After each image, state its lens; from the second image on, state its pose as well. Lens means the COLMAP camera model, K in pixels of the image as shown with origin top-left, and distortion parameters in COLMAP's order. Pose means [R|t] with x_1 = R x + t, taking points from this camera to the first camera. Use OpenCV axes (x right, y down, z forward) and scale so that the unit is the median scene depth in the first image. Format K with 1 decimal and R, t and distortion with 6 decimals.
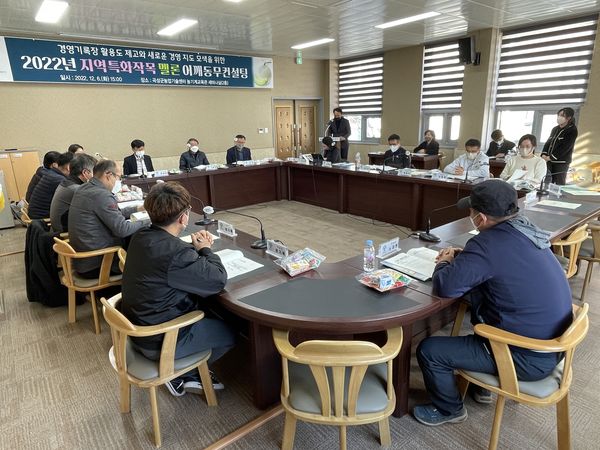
lens RADIAL K [[384.6, 0, 300.0], [0, 384.6, 225.0], [0, 0, 1]] dist [-0.001681, -0.000258]
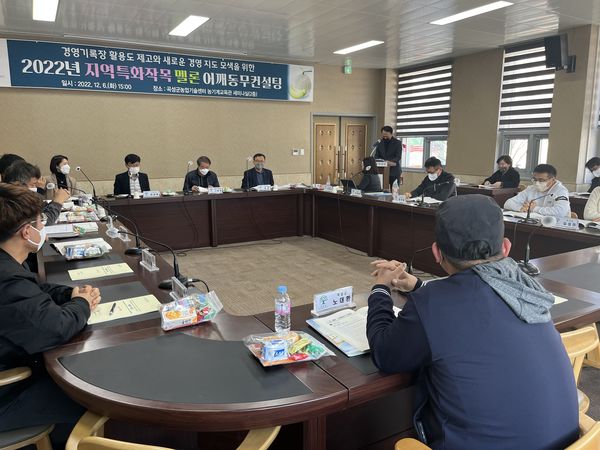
lens RADIAL K [[460.4, 0, 299.8], [0, 460.4, 229.5], [0, 0, 1]] dist [0.044416, -0.066002]
pose [[0.986930, 0.054624, -0.151608, 0.085232], [-0.067676, 0.994307, -0.082307, 0.001648], [0.146249, 0.091492, 0.985008, 0.052403]]
